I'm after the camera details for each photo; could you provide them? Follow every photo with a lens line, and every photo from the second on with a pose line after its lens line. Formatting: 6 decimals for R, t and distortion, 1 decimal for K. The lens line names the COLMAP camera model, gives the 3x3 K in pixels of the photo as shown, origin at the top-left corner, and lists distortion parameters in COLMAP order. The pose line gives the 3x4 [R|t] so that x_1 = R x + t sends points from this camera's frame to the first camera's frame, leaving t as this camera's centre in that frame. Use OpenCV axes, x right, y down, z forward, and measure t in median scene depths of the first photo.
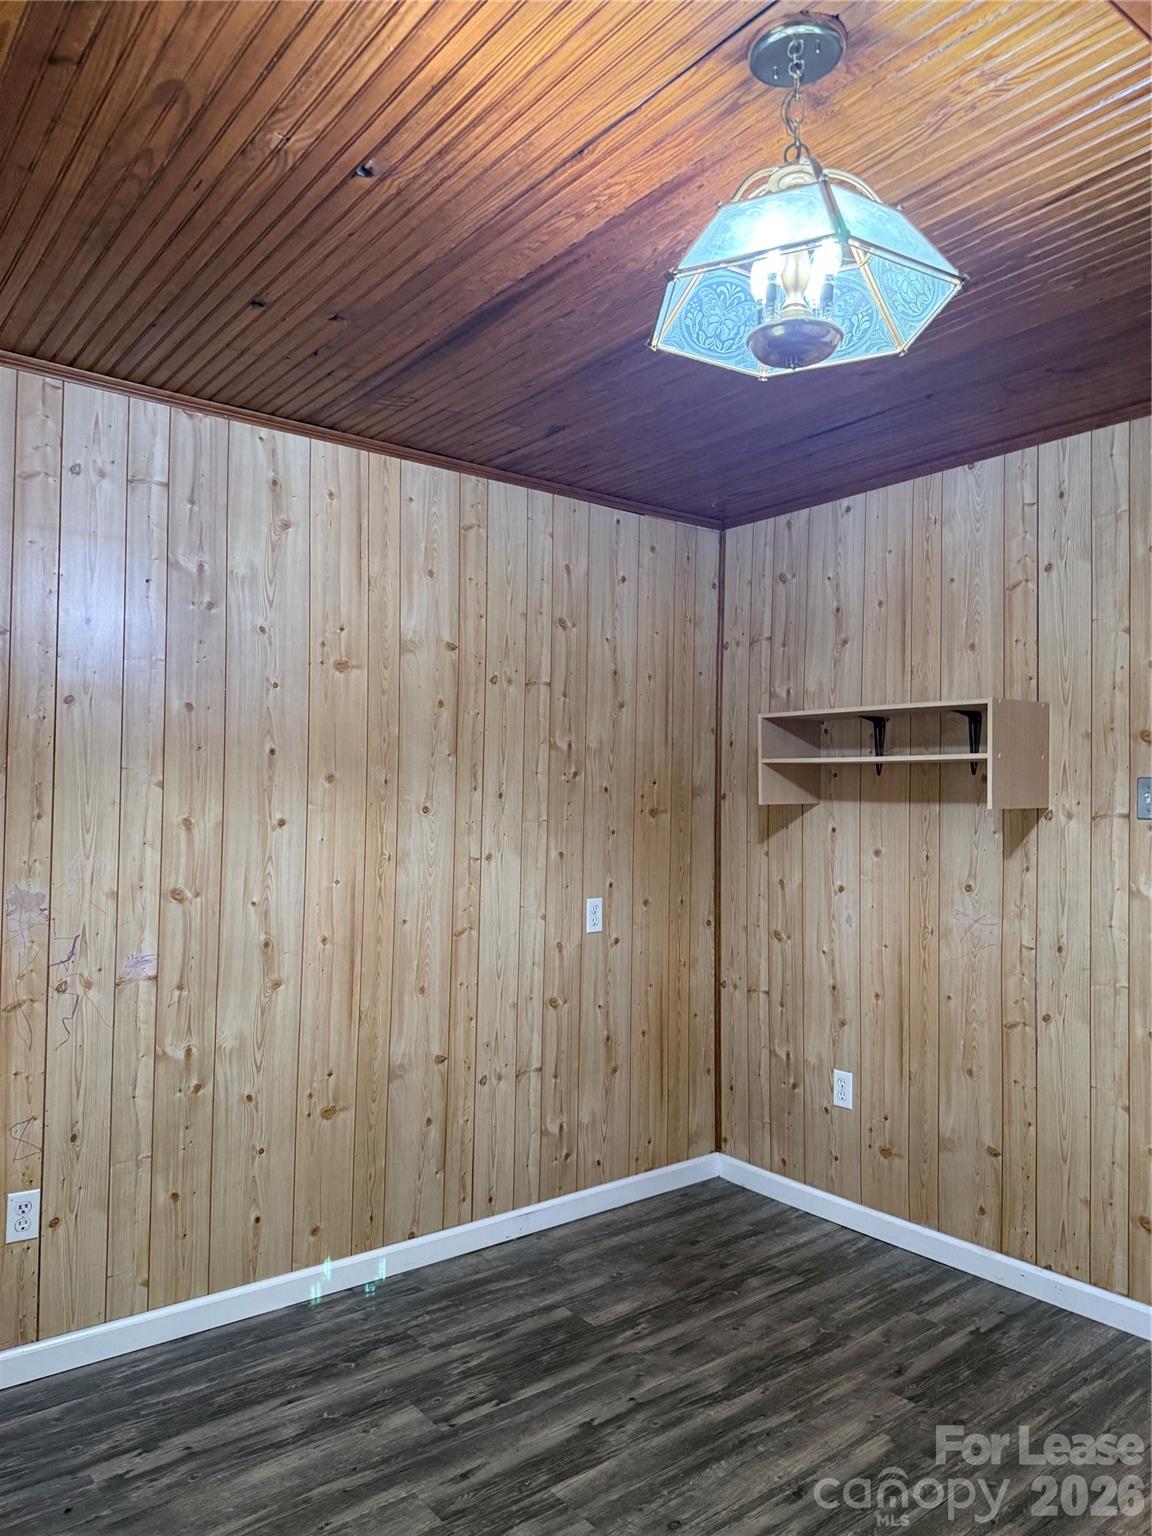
lens RADIAL K [[1067.4, 0, 548.4], [0, 1067.4, 802.2], [0, 0, 1]] dist [-0.004103, -0.006769]
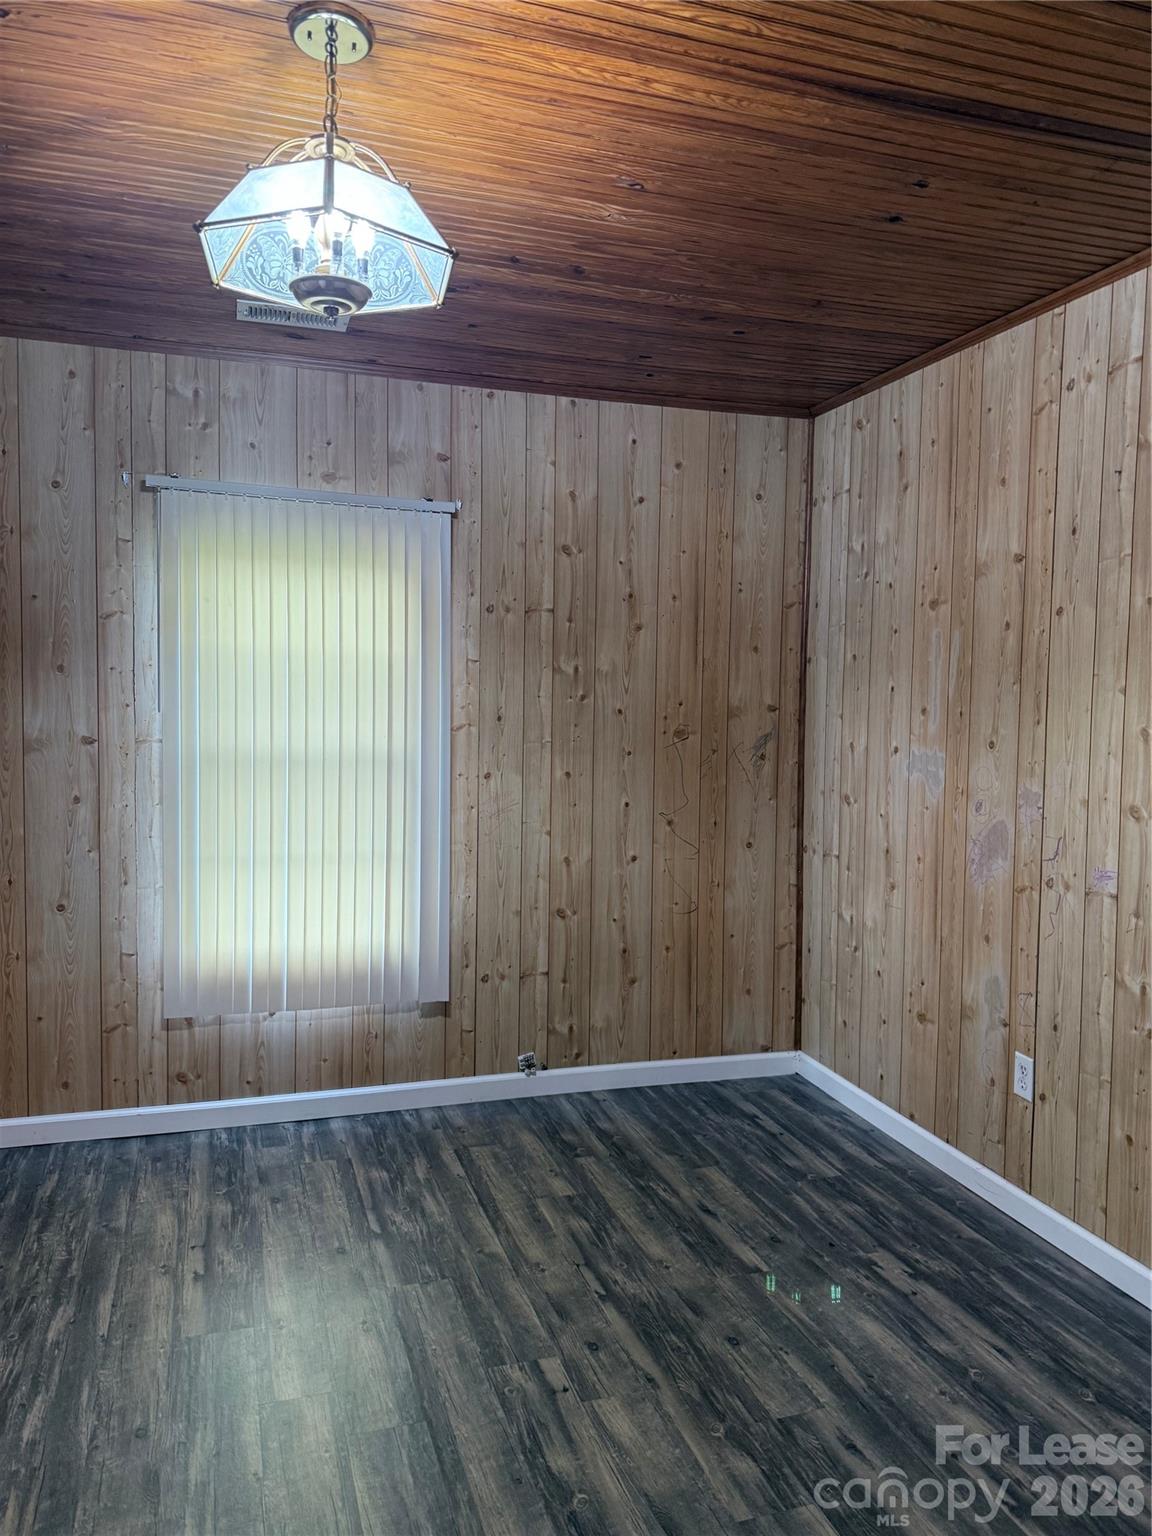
lens RADIAL K [[1094.2, 0, 575.3], [0, 1094.2, 763.0], [0, 0, 1]] dist [-0.005453, -0.005331]
pose [[-0.344606, 0.044185, -0.937707, 0.736271], [-0.004551, 0.998801, 0.048737, 0.002335], [0.938736, 0.021062, -0.343992, 0.937756]]
